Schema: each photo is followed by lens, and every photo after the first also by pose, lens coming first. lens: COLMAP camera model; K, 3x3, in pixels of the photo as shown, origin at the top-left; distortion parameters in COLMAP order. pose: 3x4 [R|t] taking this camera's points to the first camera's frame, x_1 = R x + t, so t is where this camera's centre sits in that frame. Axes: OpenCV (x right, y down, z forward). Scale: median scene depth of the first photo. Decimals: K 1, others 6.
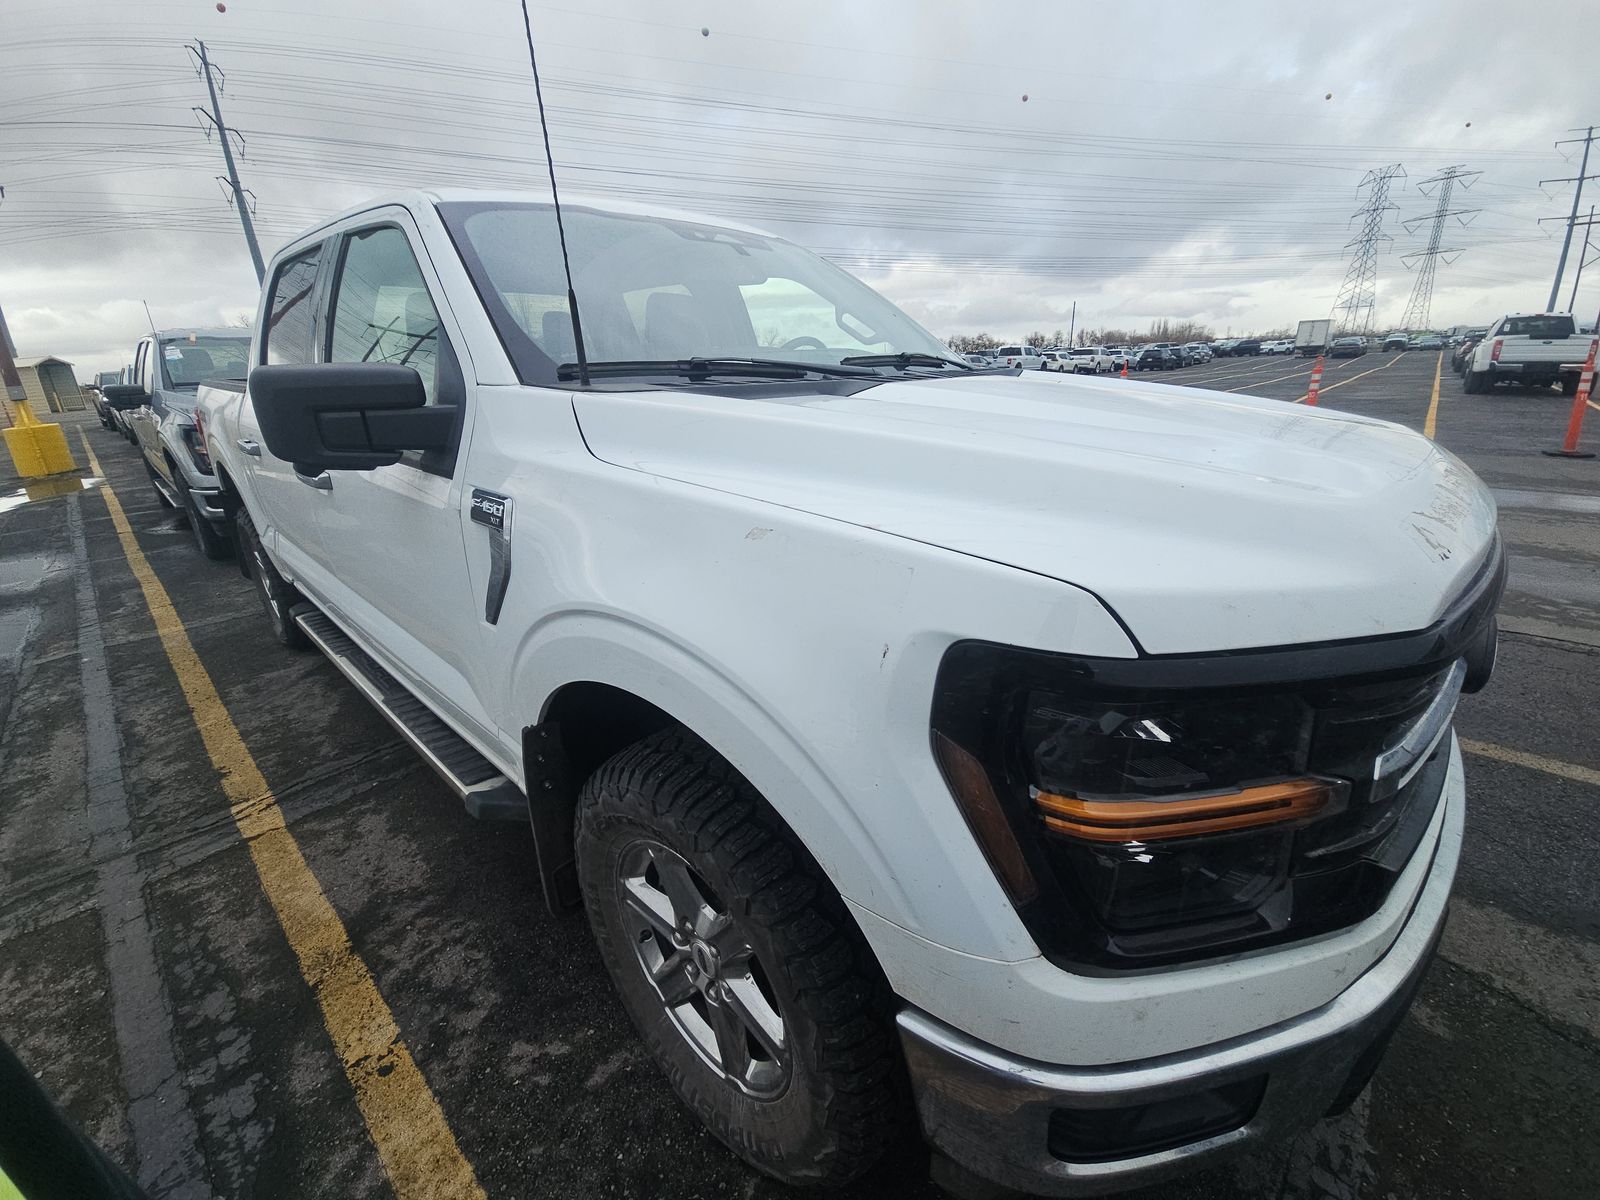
lens RADIAL K [[644.7, 0, 812.6], [0, 644.7, 603.6], [0, 0, 1]] dist [0.015693, -0.014766]
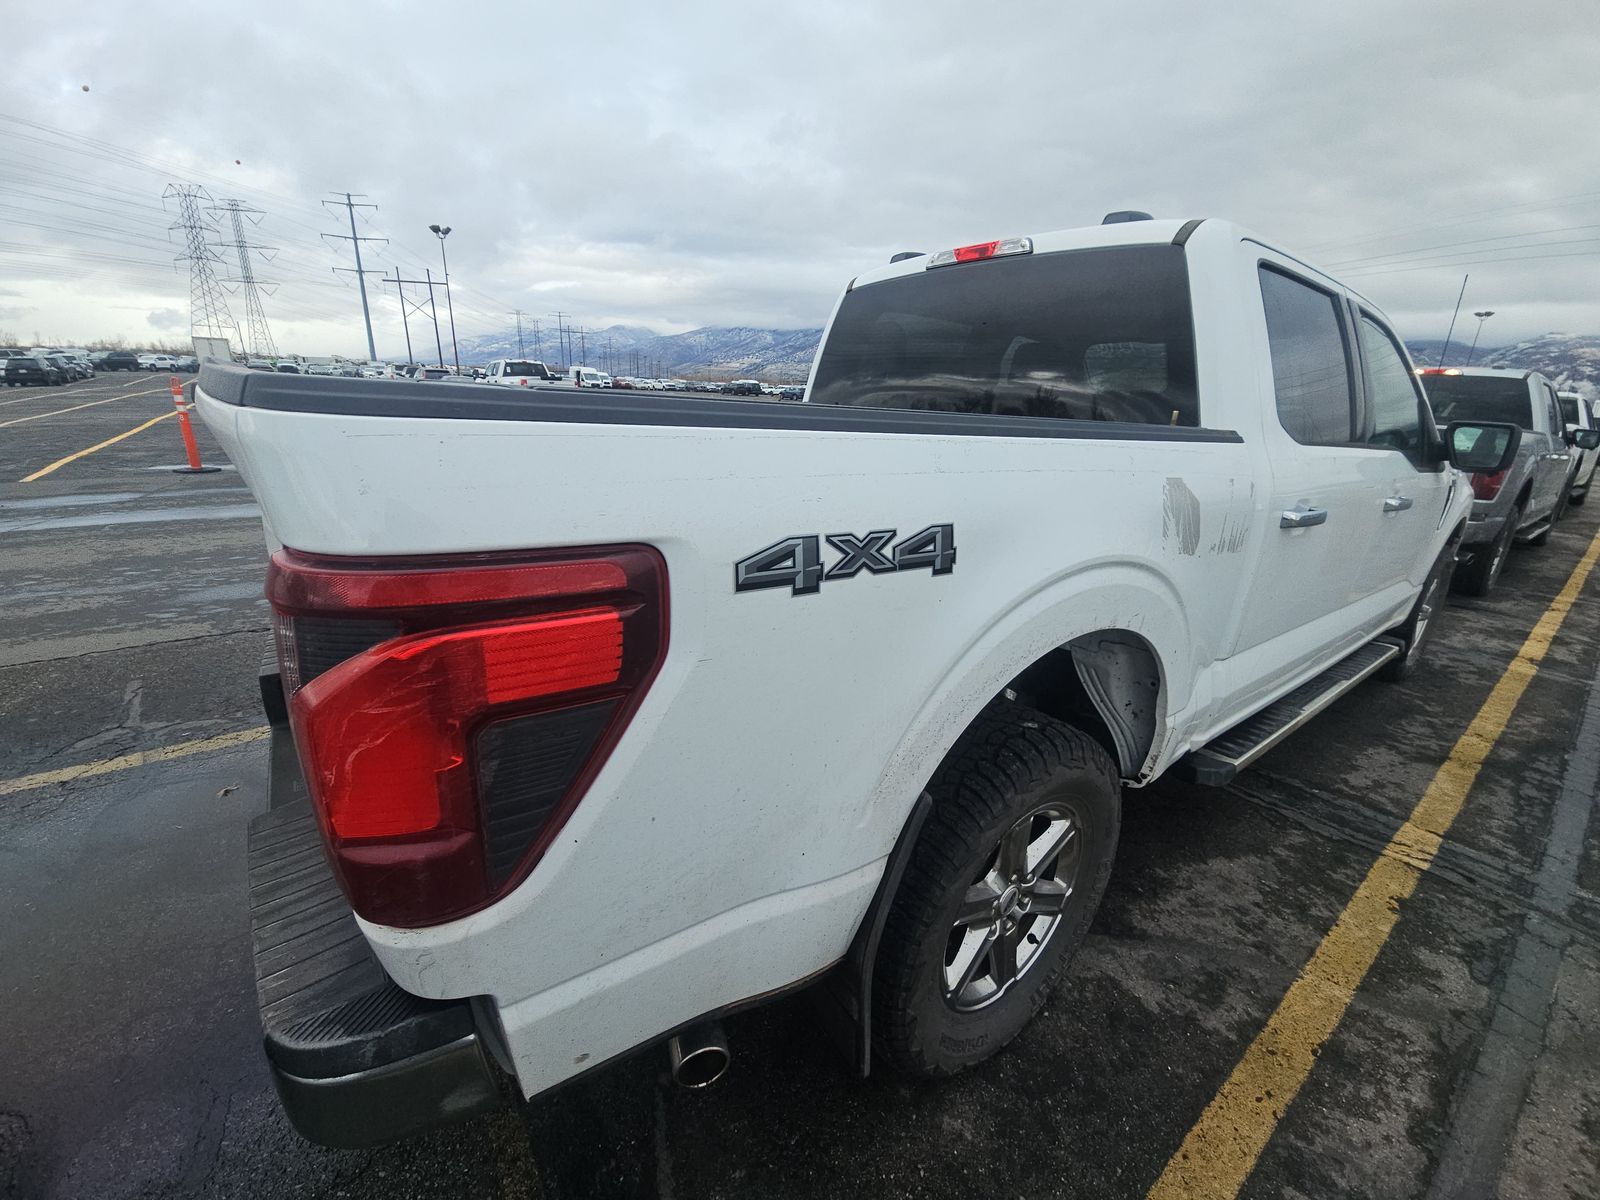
lens RADIAL K [[644.7, 0, 812.6], [0, 644.7, 603.6], [0, 0, 1]] dist [0.015693, -0.014766]
pose [[0.179950, -0.298919, 0.937158, -1.981253], [0.272989, 0.930464, 0.244366, -0.575746], [-0.945037, 0.211860, 0.249038, 1.653034]]
